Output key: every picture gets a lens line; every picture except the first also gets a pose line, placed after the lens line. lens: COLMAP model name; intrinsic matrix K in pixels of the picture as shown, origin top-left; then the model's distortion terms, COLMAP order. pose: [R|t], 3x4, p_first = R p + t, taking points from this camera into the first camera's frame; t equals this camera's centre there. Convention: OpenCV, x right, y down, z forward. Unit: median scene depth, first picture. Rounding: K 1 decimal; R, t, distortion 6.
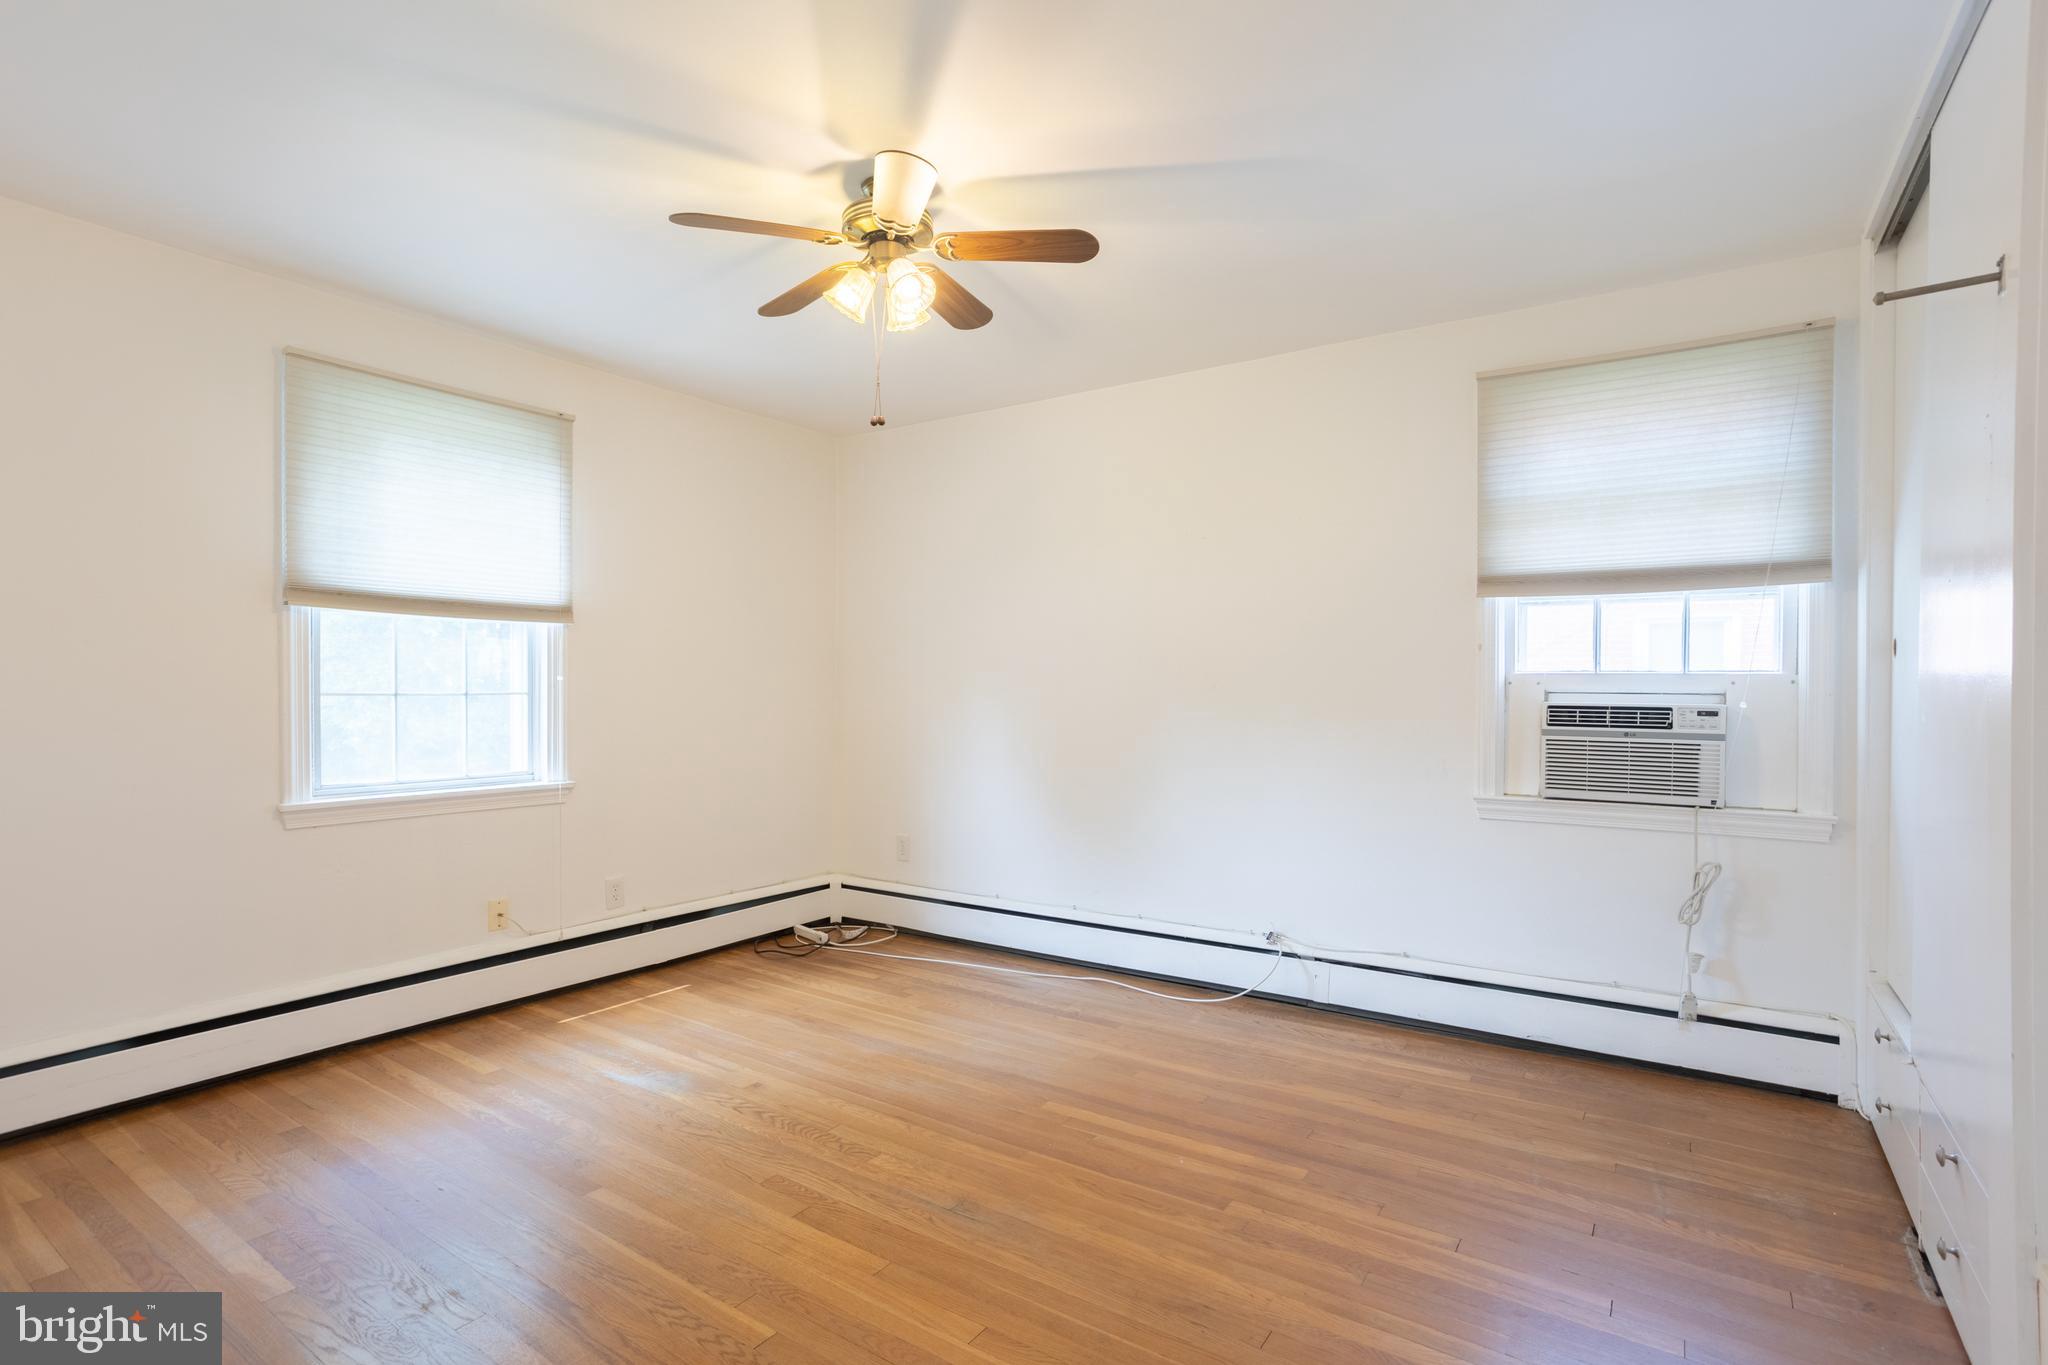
lens RADIAL K [[979.1, 0, 1024.3], [0, 979.1, 693.0], [0, 0, 1]] dist [-0.060545, 0.032847]
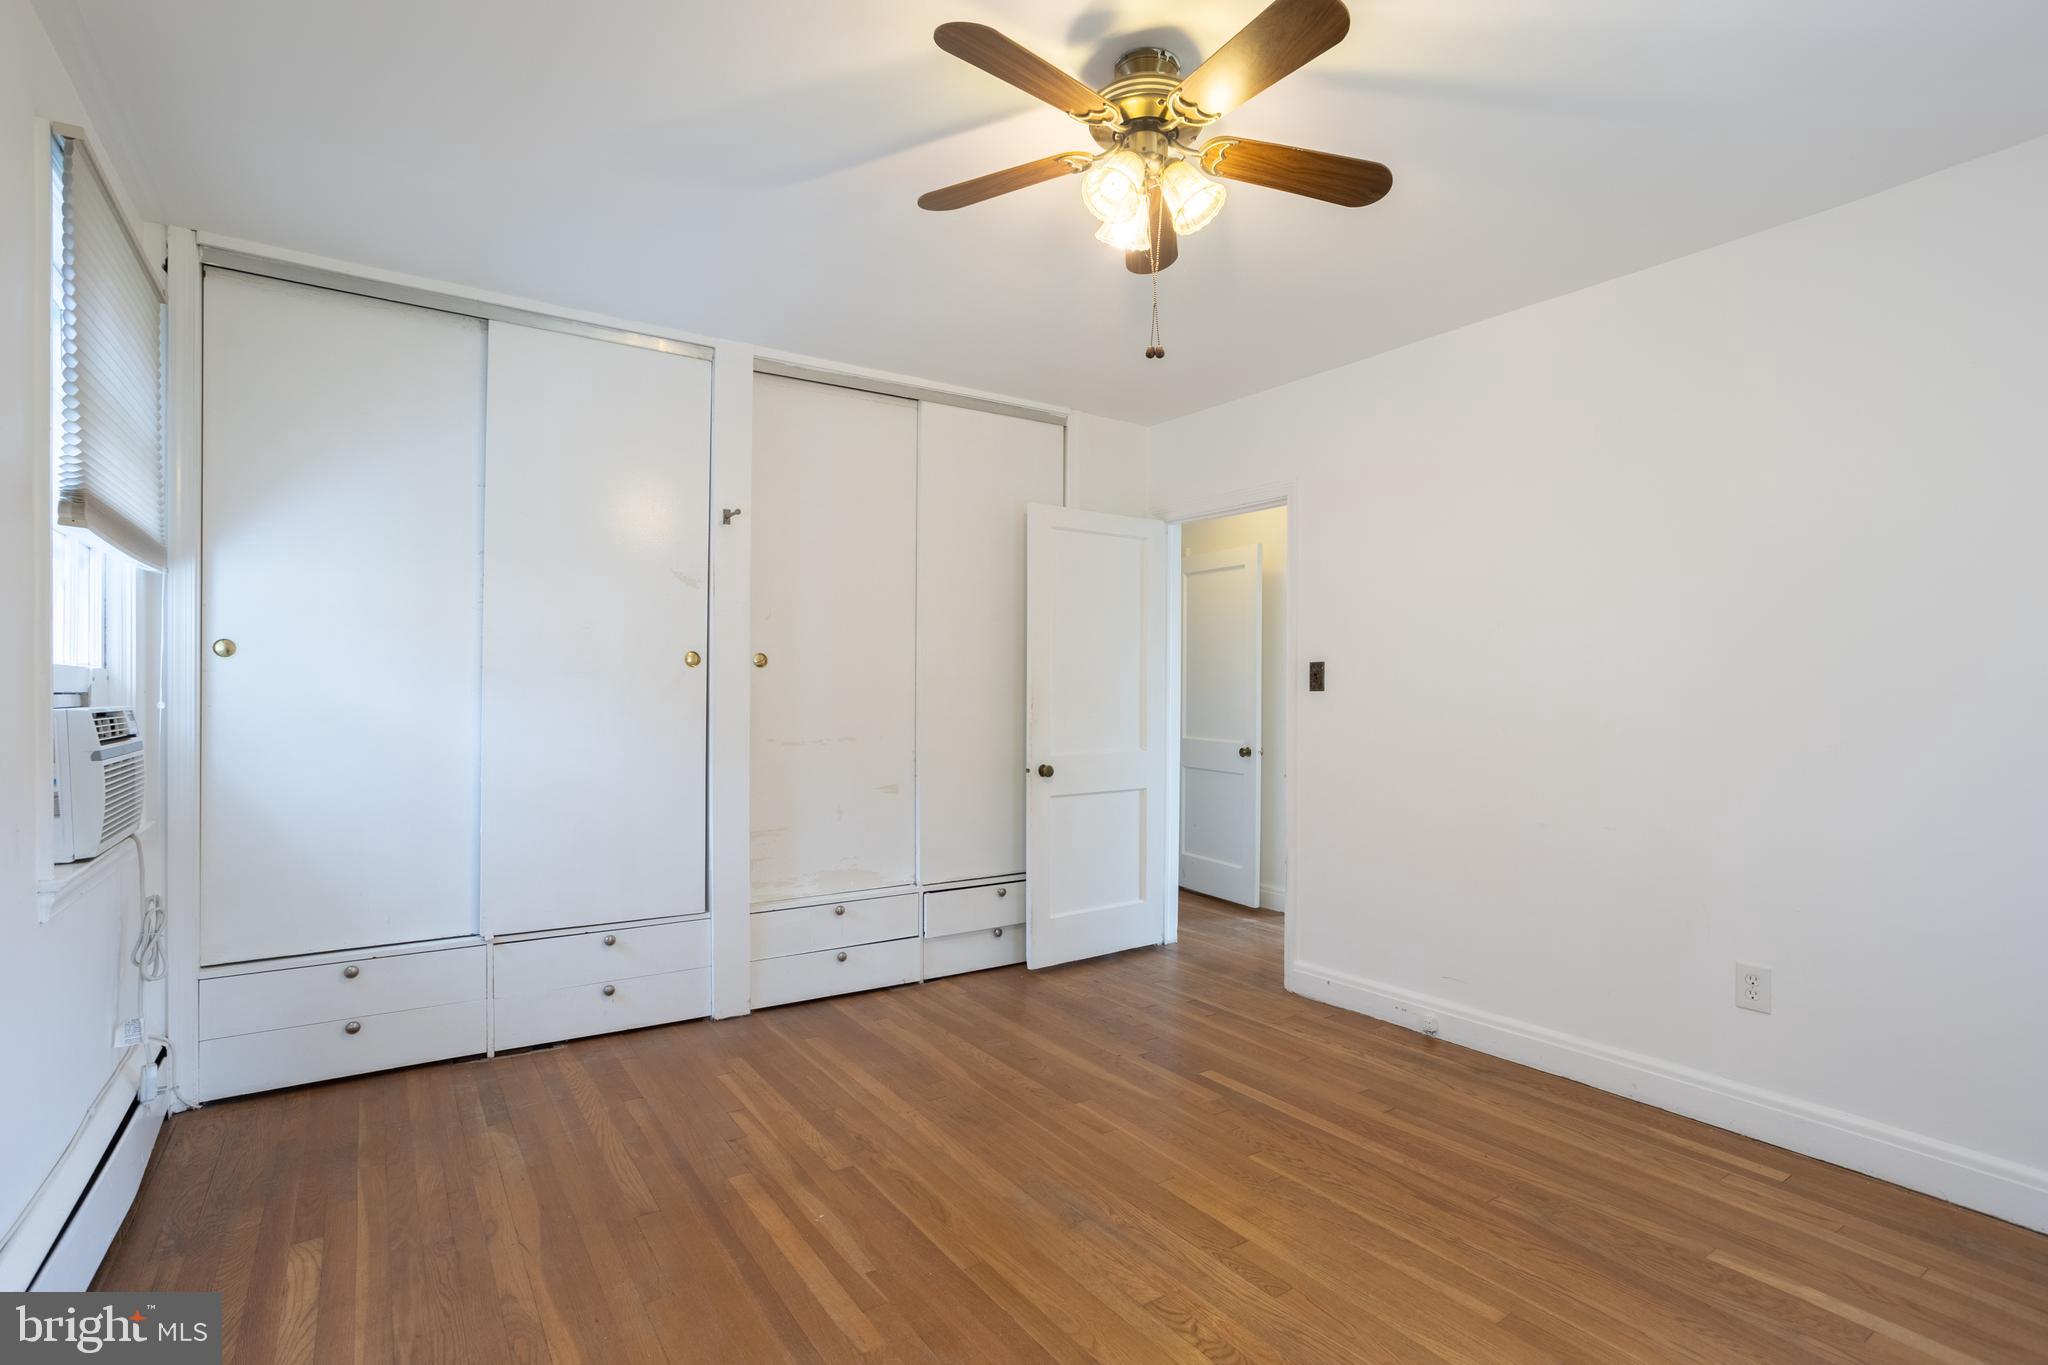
lens RADIAL K [[979.1, 0, 1024.3], [0, 979.1, 693.0], [0, 0, 1]] dist [-0.060545, 0.032847]
pose [[-0.930587, -0.008381, 0.365974, -0.360634], [-0.004066, 0.999913, 0.012561, -0.018198], [-0.366048, 0.010201, -0.930540, 1.872796]]
